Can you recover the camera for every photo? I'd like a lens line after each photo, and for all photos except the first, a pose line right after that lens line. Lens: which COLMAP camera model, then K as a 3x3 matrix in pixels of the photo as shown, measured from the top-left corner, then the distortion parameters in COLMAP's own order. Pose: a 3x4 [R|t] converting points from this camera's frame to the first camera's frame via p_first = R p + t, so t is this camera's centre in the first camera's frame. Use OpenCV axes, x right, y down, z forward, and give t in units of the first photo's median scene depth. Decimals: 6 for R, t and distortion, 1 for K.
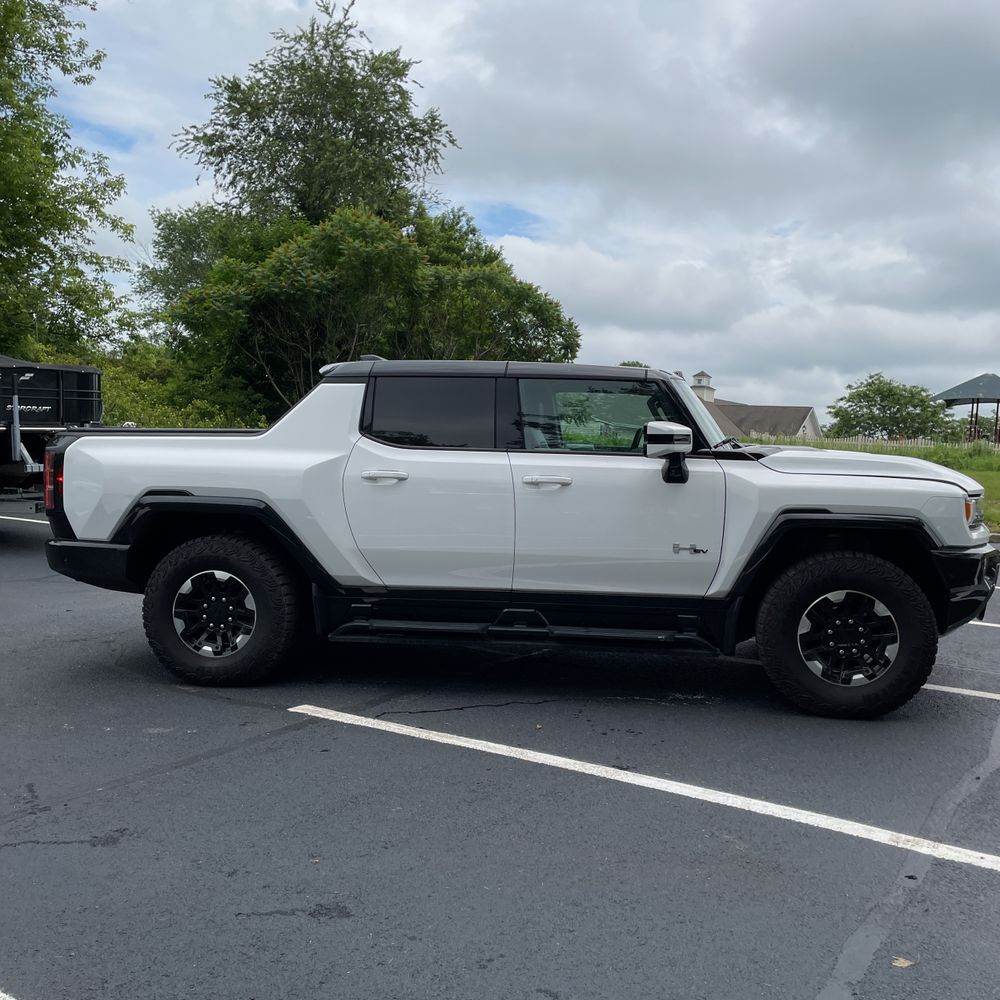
lens RADIAL K [[1021.2, 0, 501.4], [0, 1021.2, 502.2], [0, 0, 1]] dist [0.105282, -0.135759]
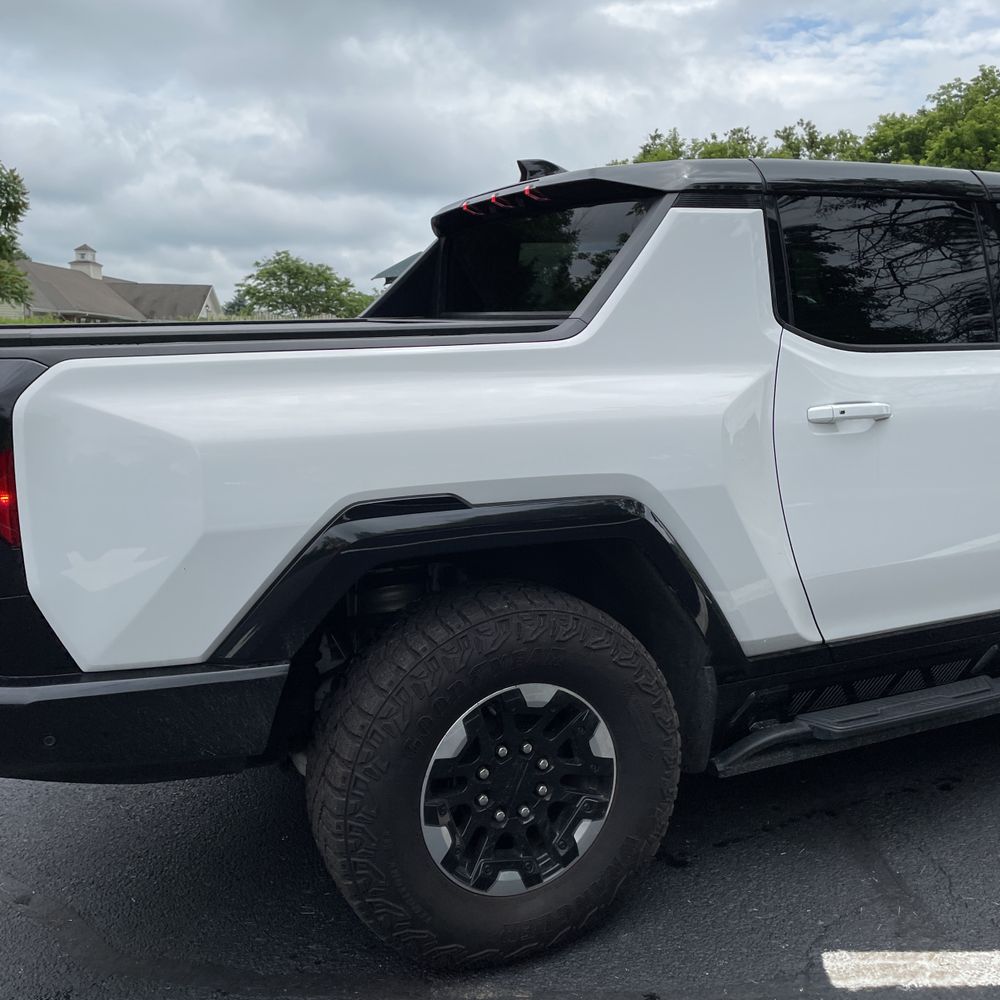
lens RADIAL K [[1025.4, 0, 491.7], [0, 1025.4, 492.8], [0, 0, 1]] dist [0.089963, -0.123737]
pose [[0.833345, -0.118822, 0.539831, -0.100732], [0.061505, 0.990490, 0.123070, -0.011584], [-0.549321, -0.069358, 0.832728, 0.139016]]
